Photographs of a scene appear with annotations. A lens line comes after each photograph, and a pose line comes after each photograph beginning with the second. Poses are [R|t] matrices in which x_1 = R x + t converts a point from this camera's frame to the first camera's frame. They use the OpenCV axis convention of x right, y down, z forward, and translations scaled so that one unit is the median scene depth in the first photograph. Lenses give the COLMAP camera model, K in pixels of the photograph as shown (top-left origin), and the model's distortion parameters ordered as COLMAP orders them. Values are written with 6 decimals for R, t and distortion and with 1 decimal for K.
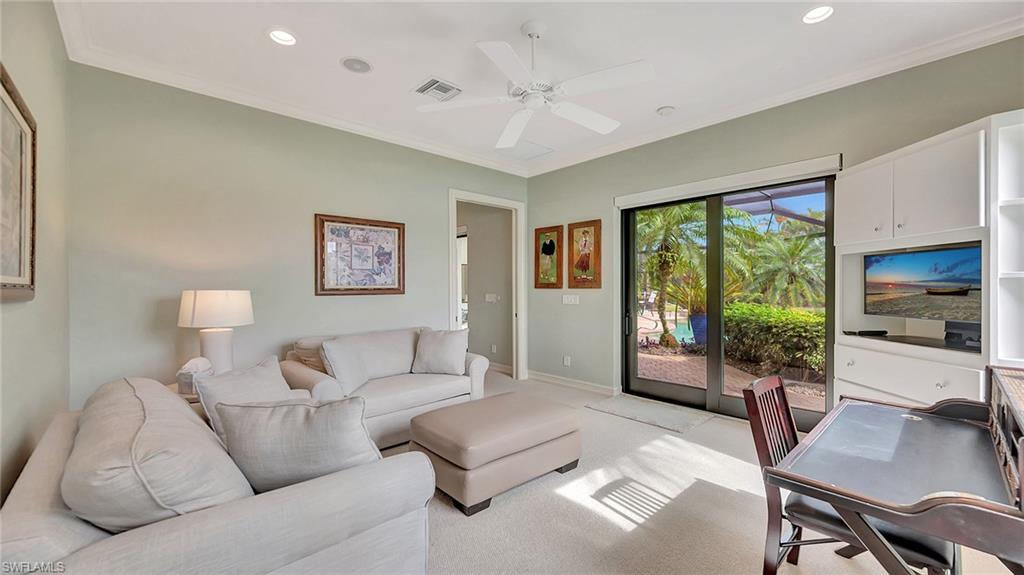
lens RADIAL K [[406.7, 0, 510.7], [0, 406.7, 284.1], [0, 0, 1]] dist [-0.001546, 0.000012]
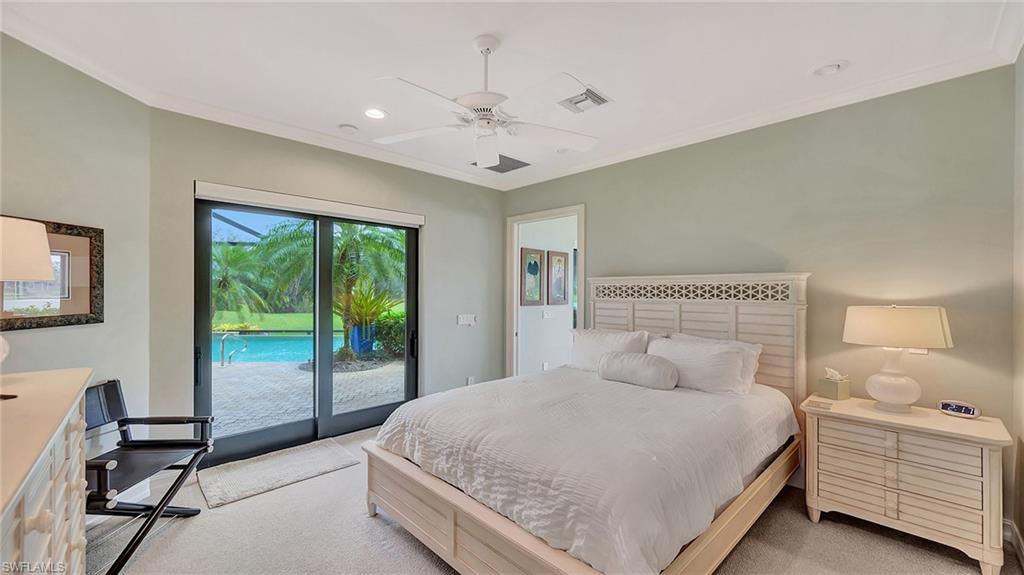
lens RADIAL K [[406.7, 0, 511.3], [0, 406.7, 294.8], [0, 0, 1]] dist [-0.001546, 0.000012]
pose [[-0.007675, 0.006375, 0.999950, -0.995032], [0.002545, 0.999977, -0.006355, -0.010764], [-0.999967, 0.002496, -0.007691, 1.069230]]
